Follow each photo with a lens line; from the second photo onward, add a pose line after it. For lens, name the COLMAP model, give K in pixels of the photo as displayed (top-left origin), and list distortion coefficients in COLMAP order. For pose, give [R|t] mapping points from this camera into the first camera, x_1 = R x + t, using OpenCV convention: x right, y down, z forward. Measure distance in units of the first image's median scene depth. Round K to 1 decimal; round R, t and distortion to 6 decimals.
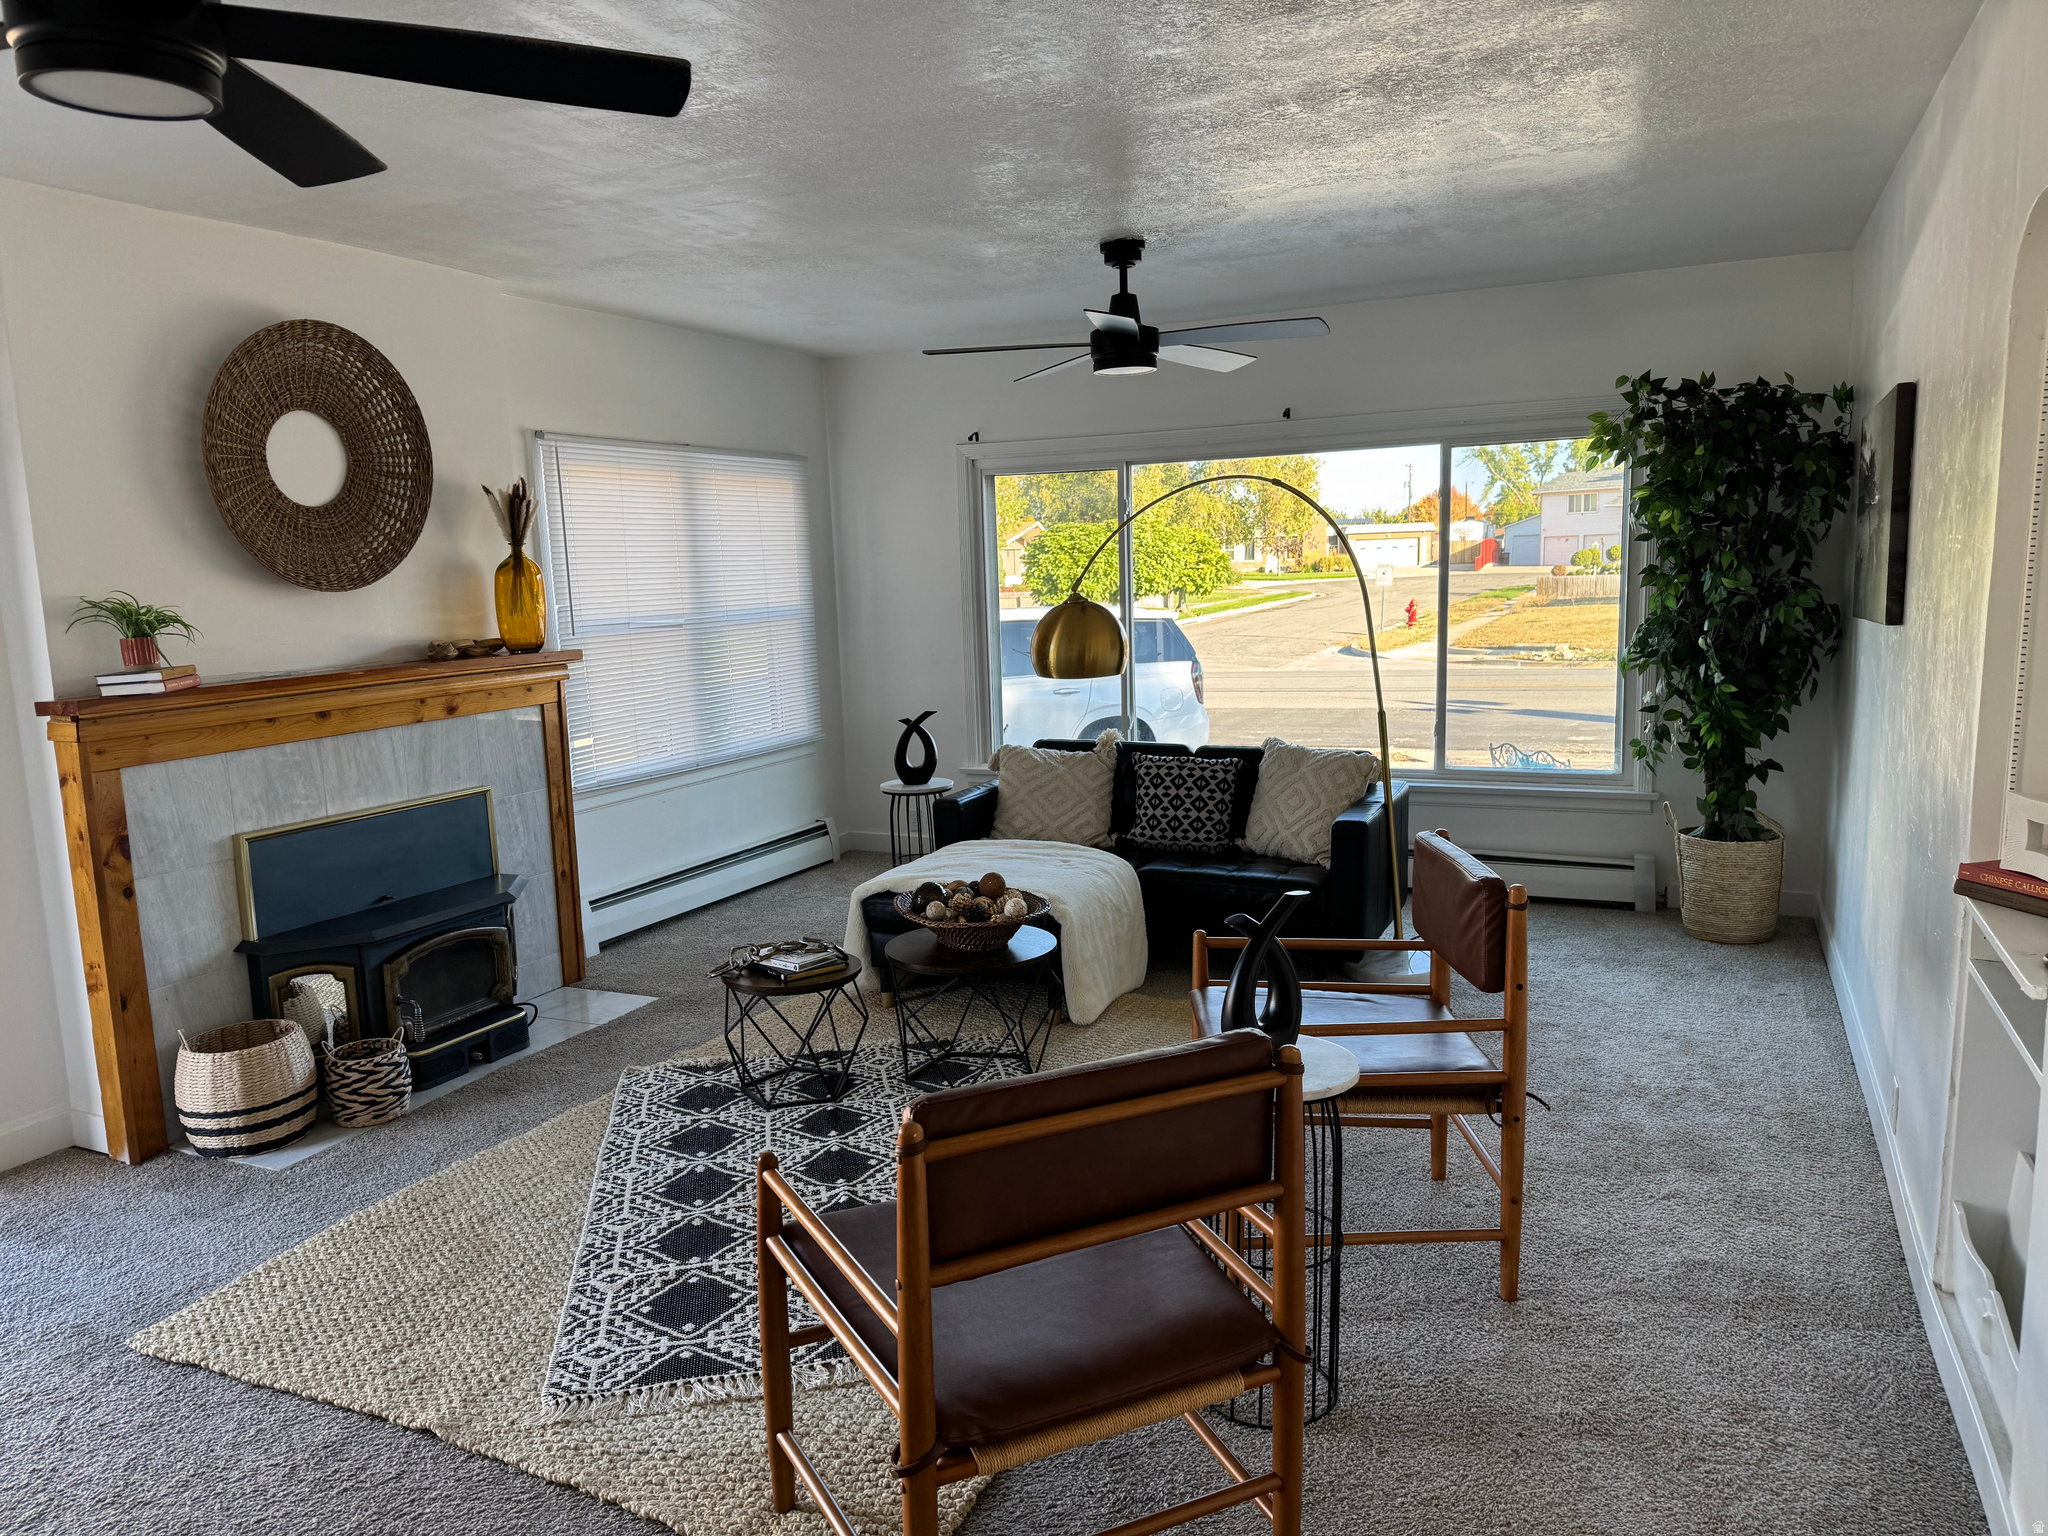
lens RADIAL K [[1402.4, 0, 1038.3], [0, 1402.4, 773.8], [0, 0, 1]] dist [0.061589, -0.002143]
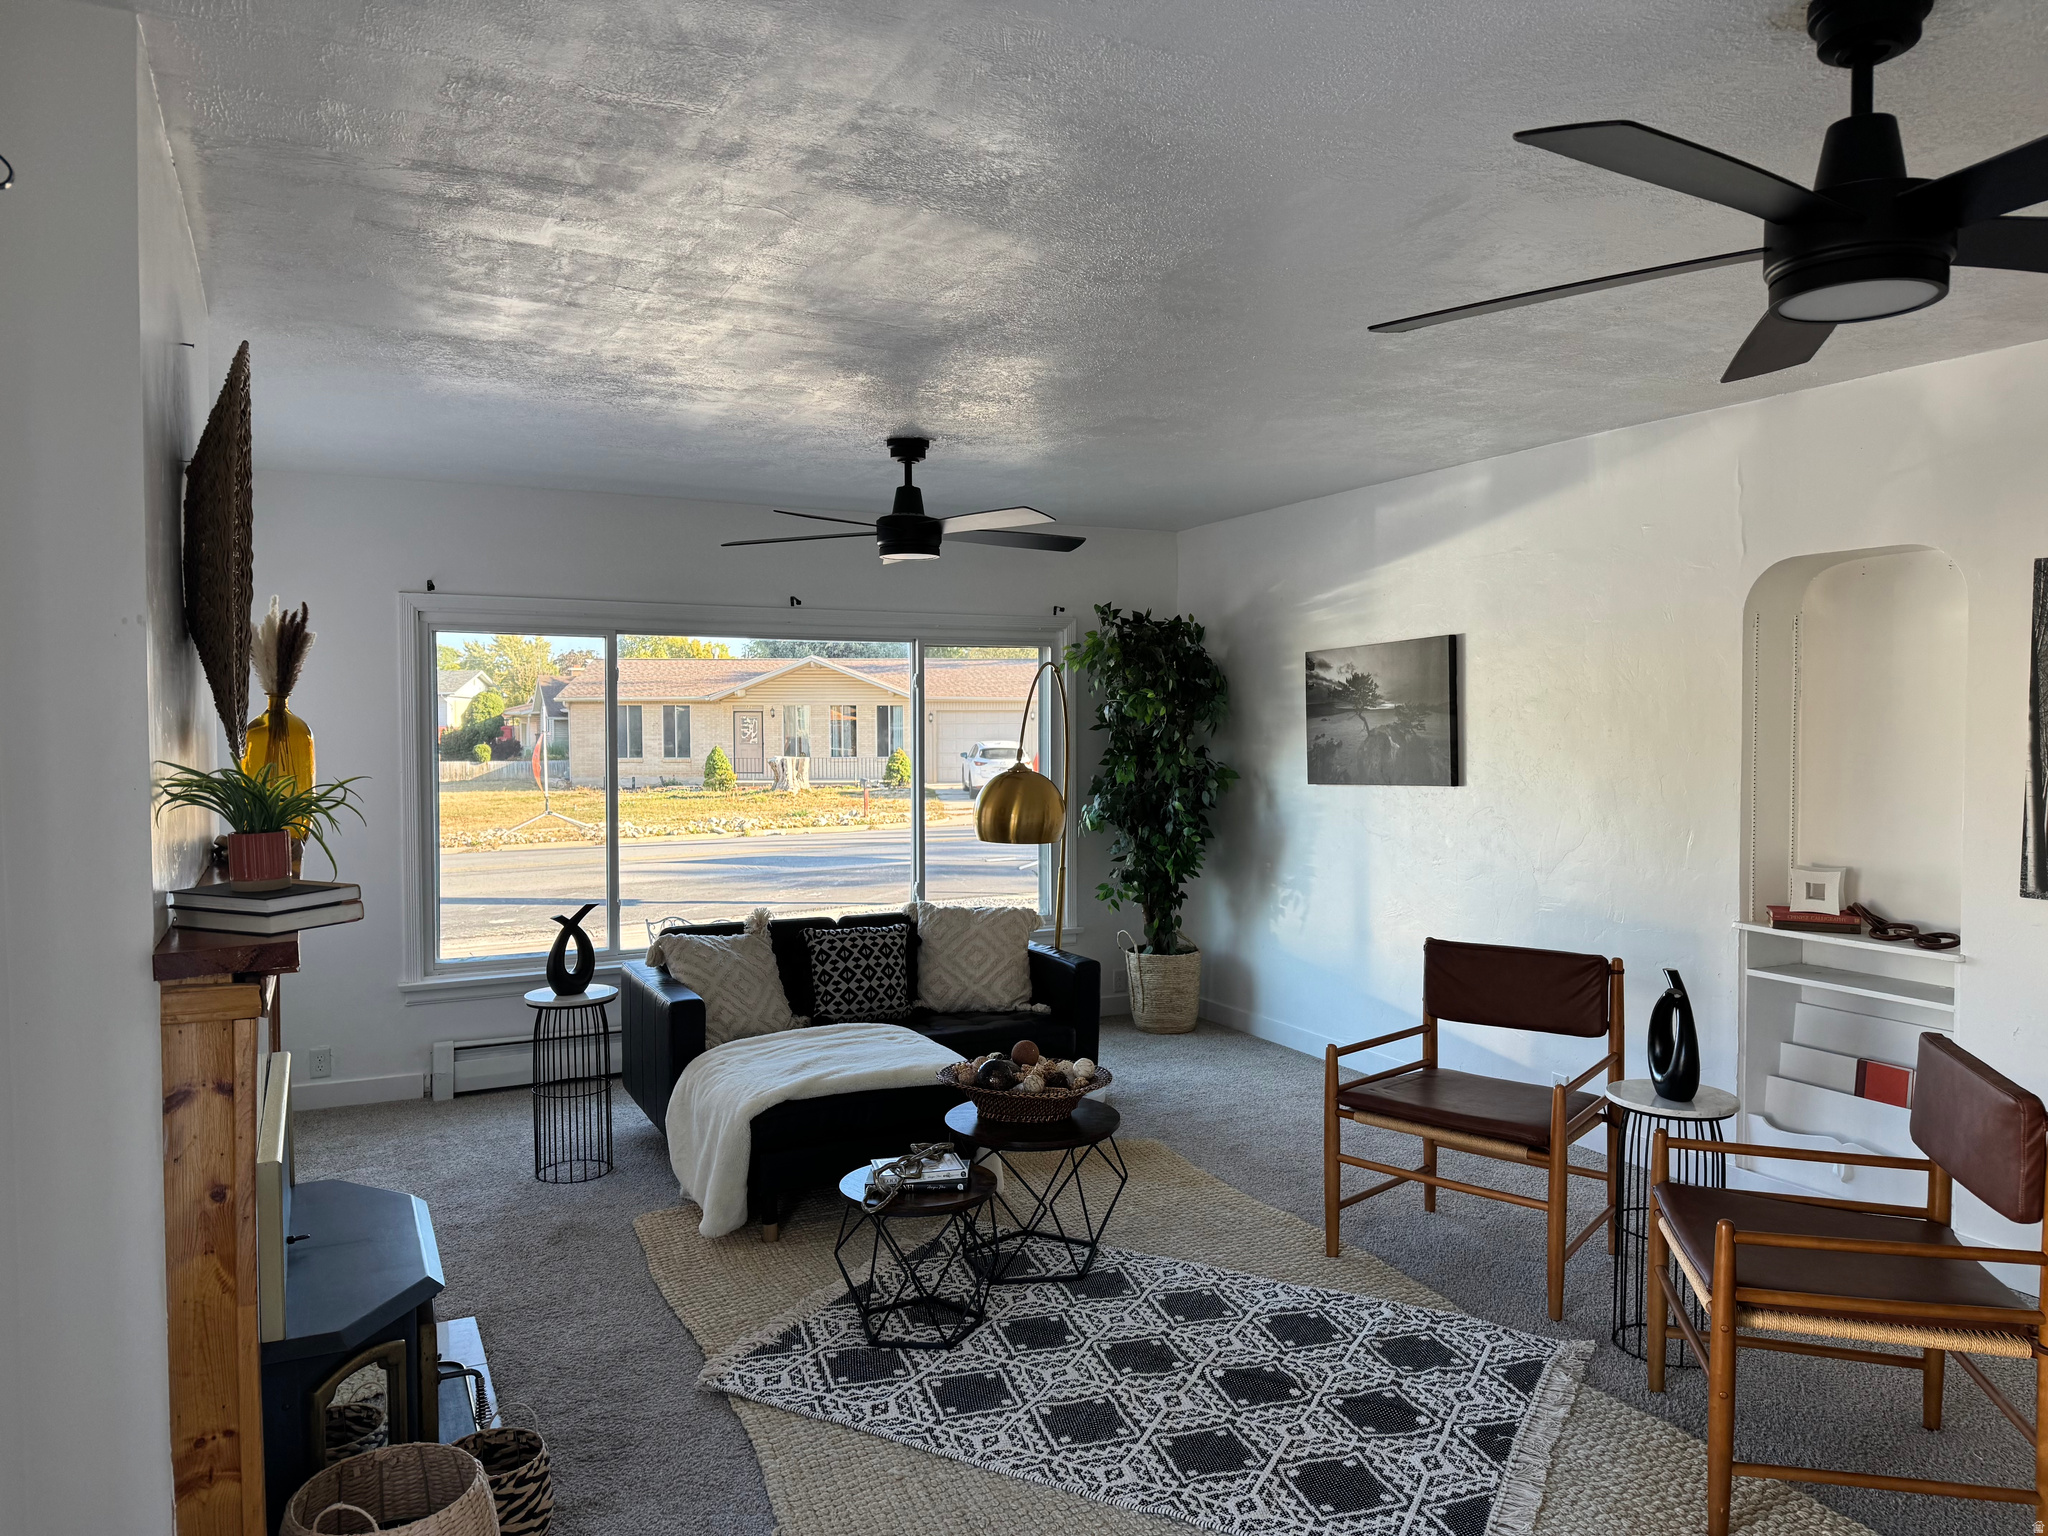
lens RADIAL K [[1398.9, 0, 1020.1], [0, 1398.9, 744.5], [0, 0, 1]] dist [0.005563, -0.003593]
pose [[0.623165, 0.015121, 0.781944, -0.649257], [0.101924, 0.989716, -0.100366, -0.031092], [-0.775420, 0.142244, 0.615216, 0.291308]]
